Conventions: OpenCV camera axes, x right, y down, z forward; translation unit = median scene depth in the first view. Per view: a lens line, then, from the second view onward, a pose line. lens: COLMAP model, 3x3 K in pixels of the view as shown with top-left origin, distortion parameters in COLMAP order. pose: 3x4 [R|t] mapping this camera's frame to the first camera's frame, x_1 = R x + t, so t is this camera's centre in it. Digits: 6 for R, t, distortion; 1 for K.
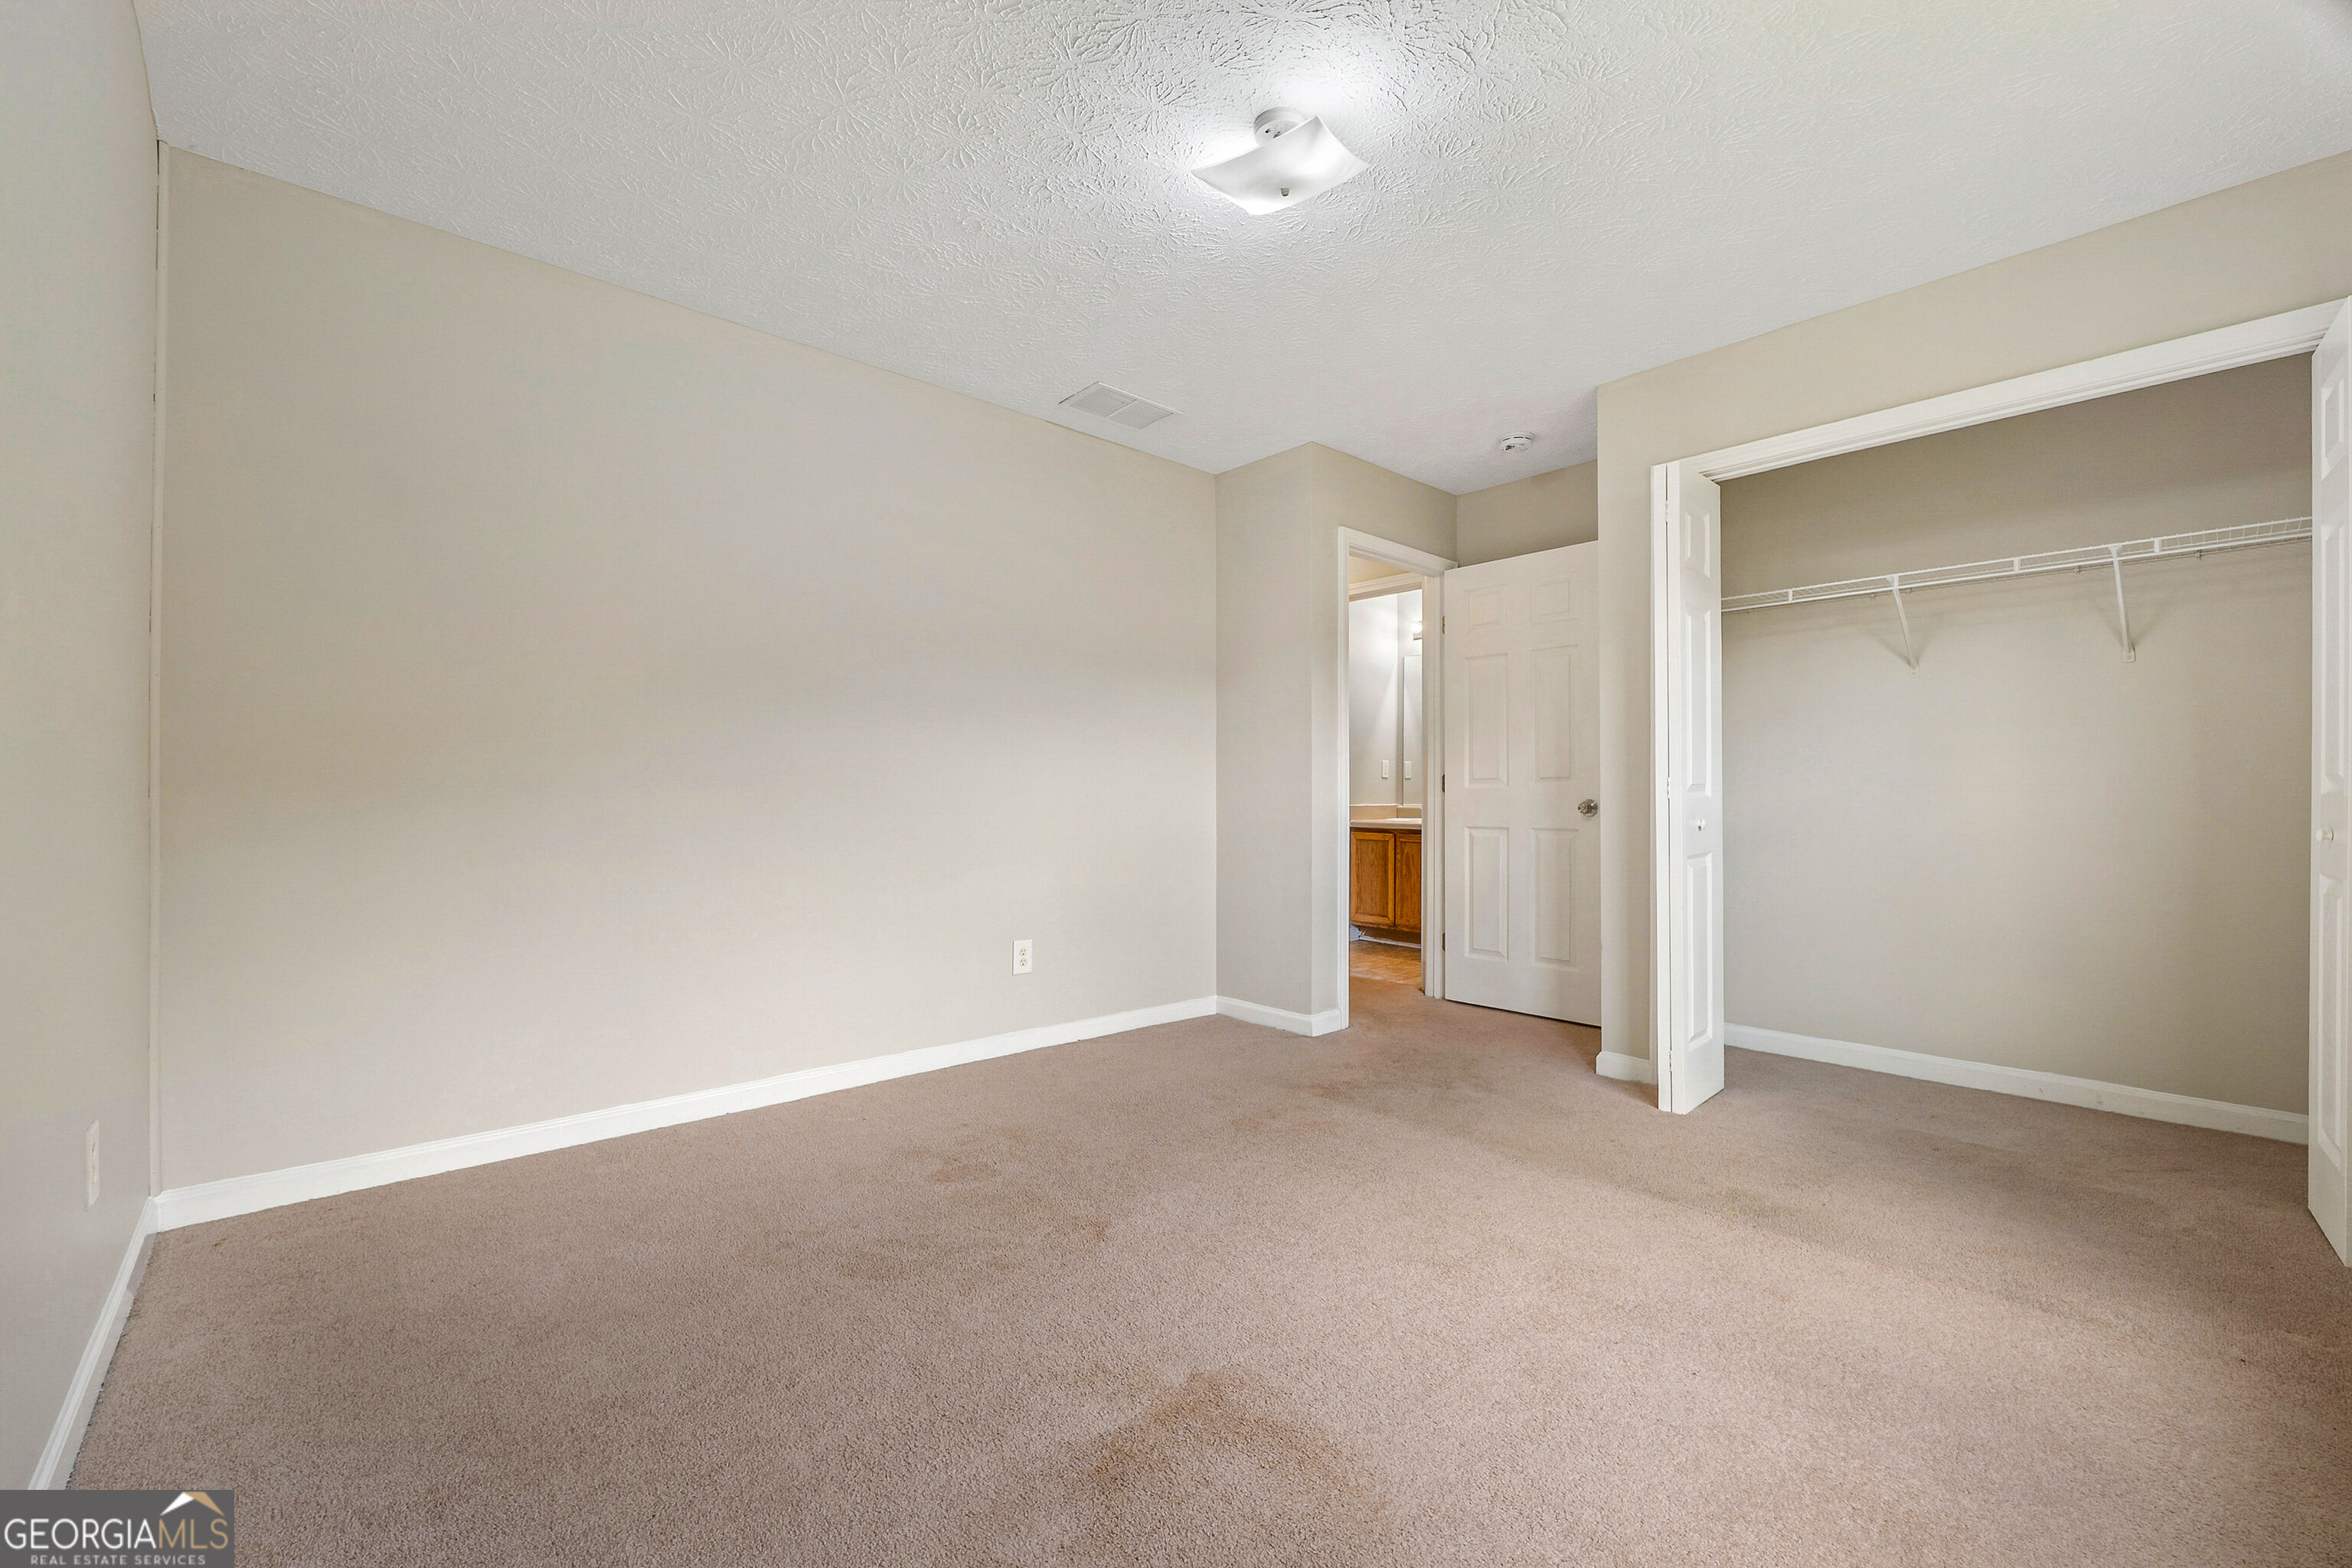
lens RADIAL K [[974.2, 0, 1175.2], [0, 974.2, 792.9], [0, 0, 1]] dist [-0.017564, 0.000924]
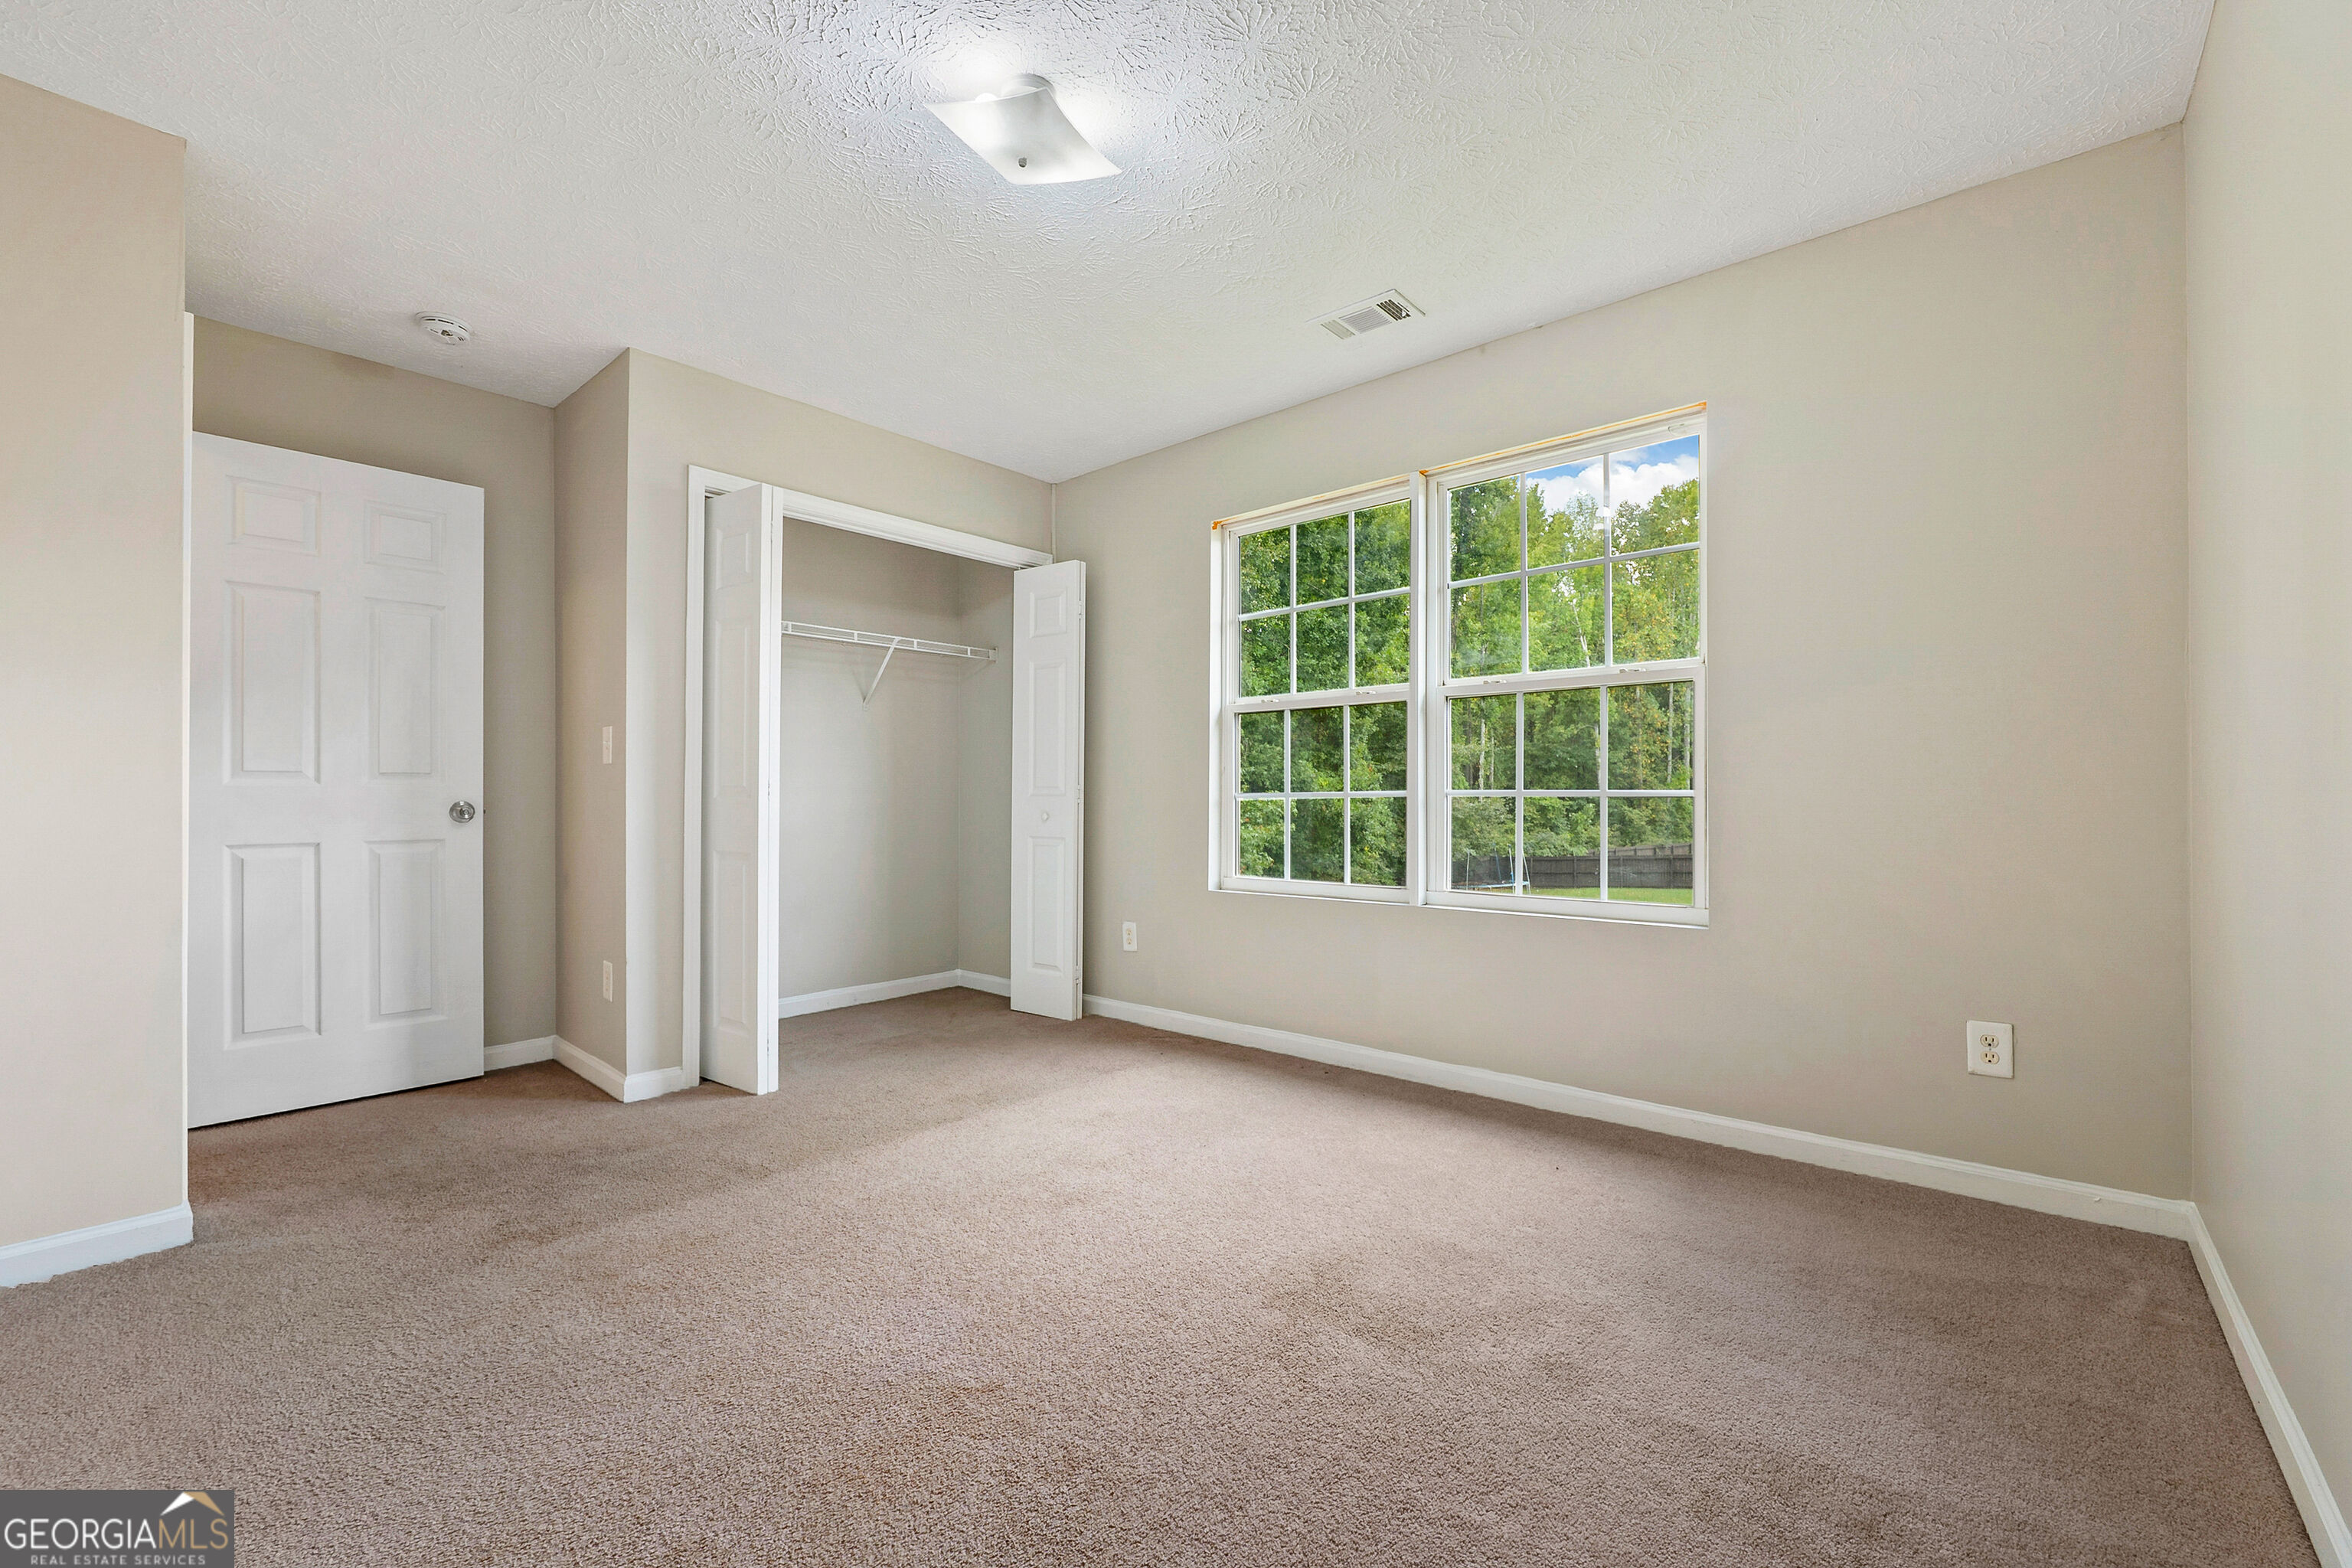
lens RADIAL K [[974.2, 0, 1167.1], [0, 974.2, 777.4], [0, 0, 1]] dist [-0.017564, 0.000924]
pose [[-0.133283, 0.018910, 0.990898, -0.476836], [-0.002044, 0.999811, -0.019356, 0.001128], [-0.991076, -0.004606, -0.133219, 0.549438]]
